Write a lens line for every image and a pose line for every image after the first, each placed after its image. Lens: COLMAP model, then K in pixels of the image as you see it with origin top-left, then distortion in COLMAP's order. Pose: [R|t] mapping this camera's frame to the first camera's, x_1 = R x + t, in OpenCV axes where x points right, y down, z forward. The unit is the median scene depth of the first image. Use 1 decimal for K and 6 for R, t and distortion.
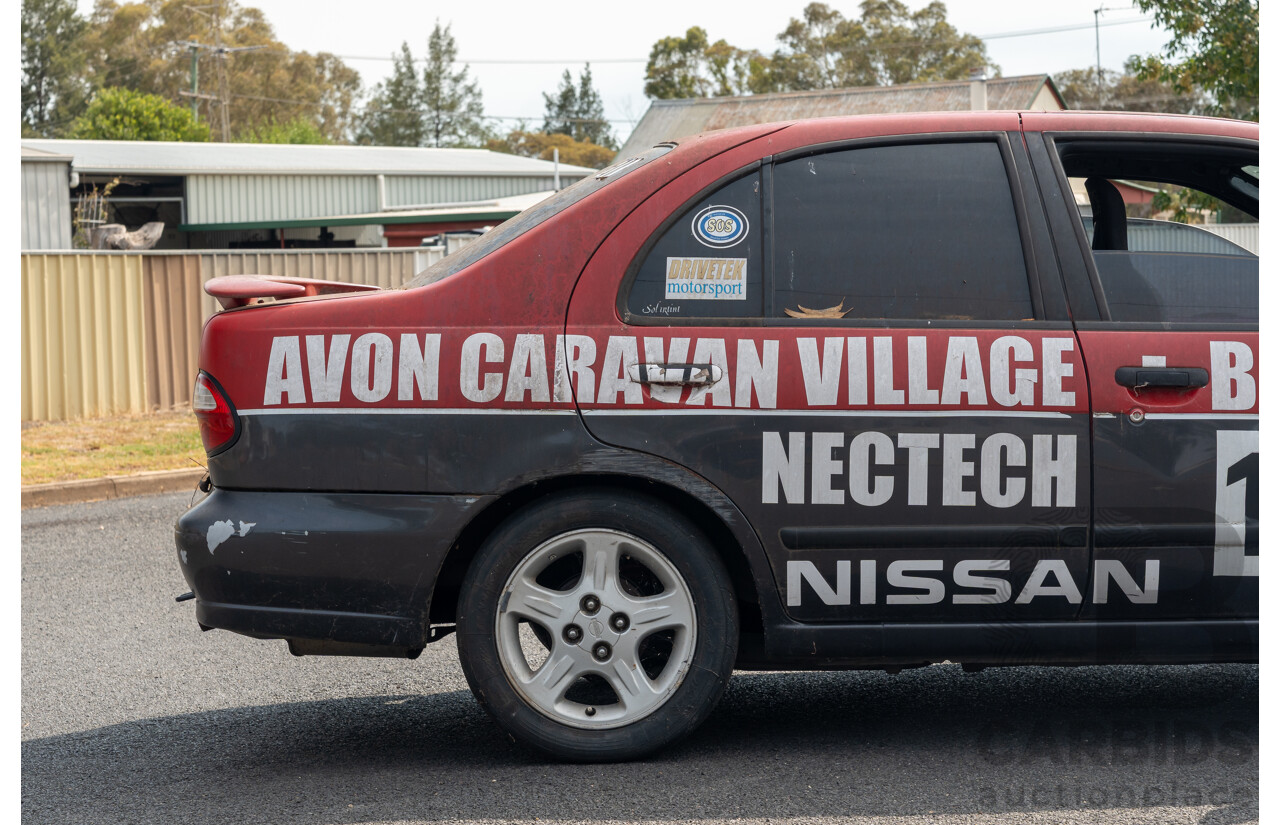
lens RADIAL K [[2640.1, 0, 640.0], [0, 2640.1, 412.5], [0, 0, 1]] dist [0.036044, -0.072816]
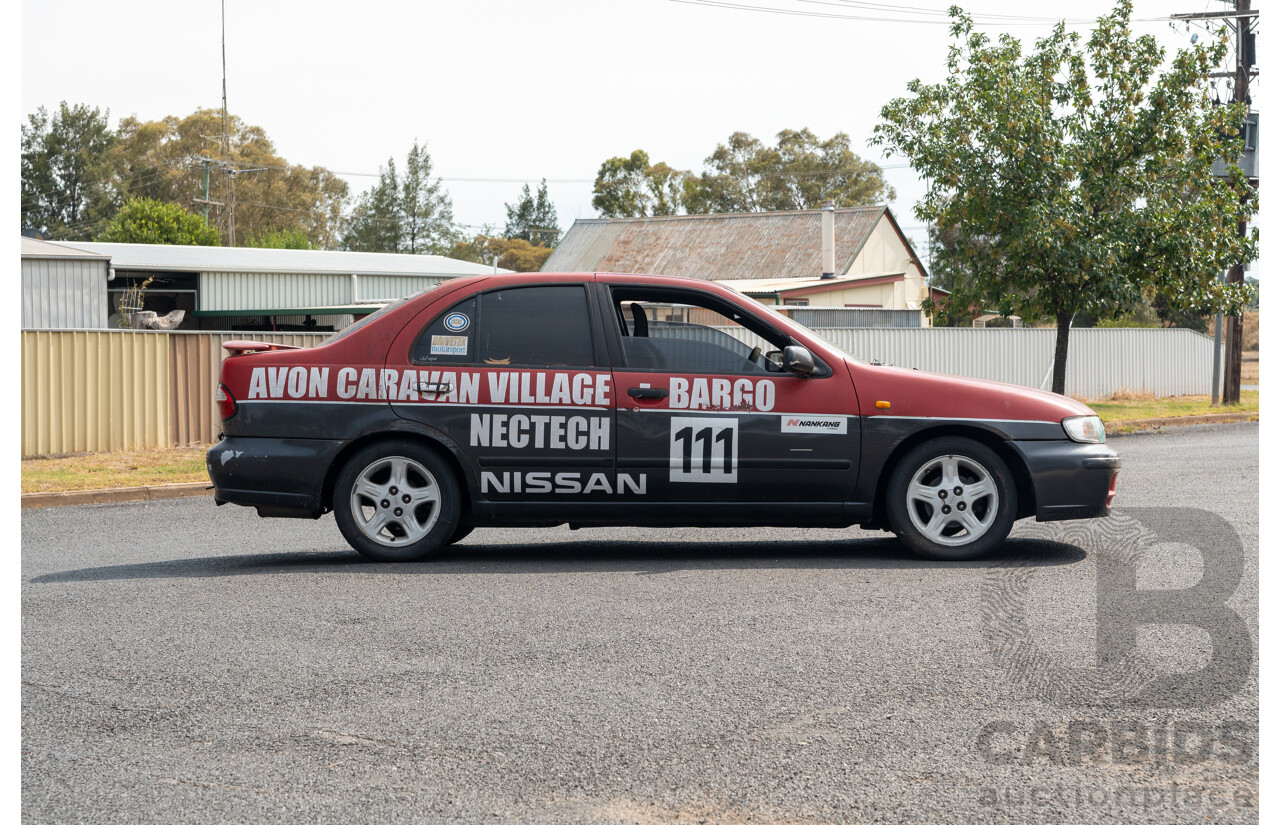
lens RADIAL K [[2419.5, 0, 640.0], [0, 2419.5, 412.5], [0, 0, 1]] dist [0.039482, 0.295330]
pose [[0.999713, 0.019688, 0.013663, 0.156483], [-0.019241, 0.999299, -0.032119, 0.067179], [-0.014286, 0.031847, 0.999391, -1.021361]]
